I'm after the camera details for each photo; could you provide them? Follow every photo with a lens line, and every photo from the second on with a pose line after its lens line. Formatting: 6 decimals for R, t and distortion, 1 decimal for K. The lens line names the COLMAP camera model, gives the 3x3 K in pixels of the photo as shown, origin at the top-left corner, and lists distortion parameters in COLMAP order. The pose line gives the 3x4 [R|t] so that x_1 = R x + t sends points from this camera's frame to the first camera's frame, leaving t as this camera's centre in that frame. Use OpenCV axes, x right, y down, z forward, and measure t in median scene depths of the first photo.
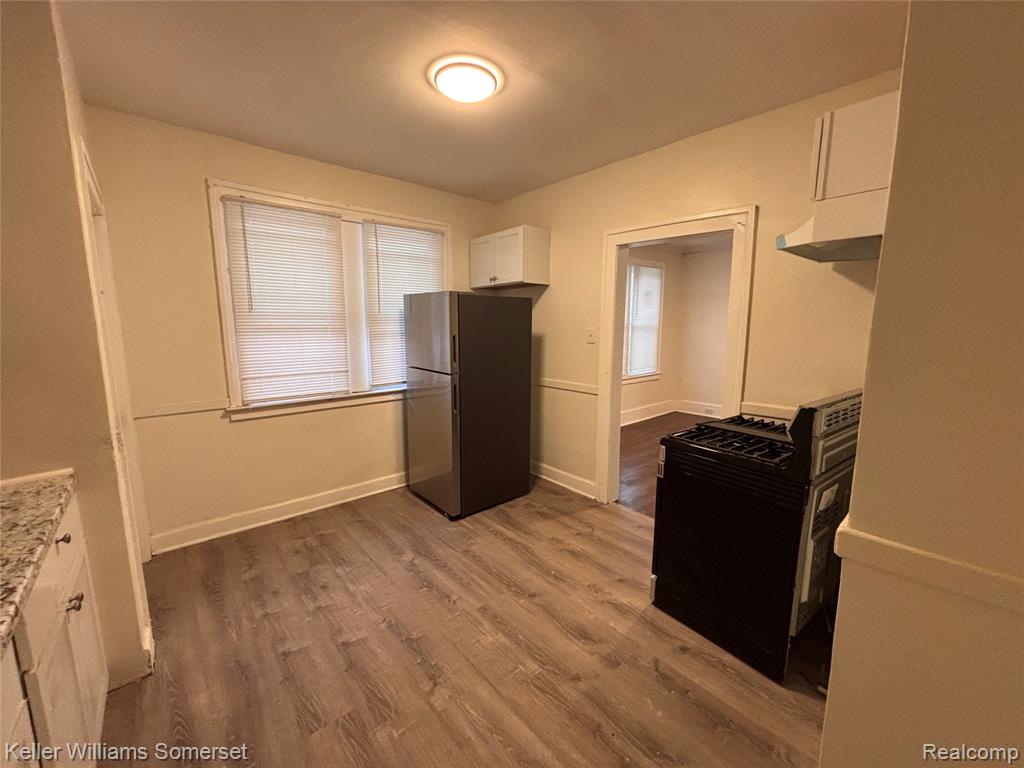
lens RADIAL K [[411.1, 0, 511.3], [0, 411.1, 381.6], [0, 0, 1]] dist [0.016991, -0.000024]
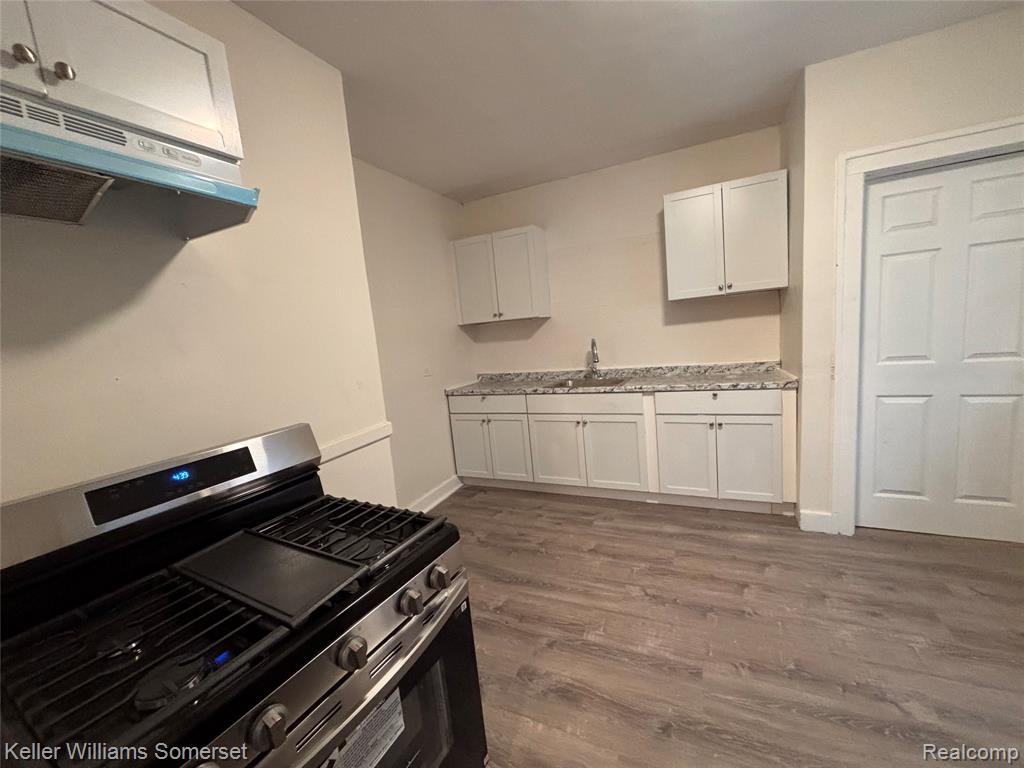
lens RADIAL K [[411.1, 0, 511.3], [0, 411.1, 381.6], [0, 0, 1]] dist [0.016991, -0.000024]
pose [[-0.905499, 0.138404, -0.401143, 0.537542], [0.029323, 0.963464, 0.266228, -0.206605], [0.423334, 0.229307, -0.876474, 1.598627]]
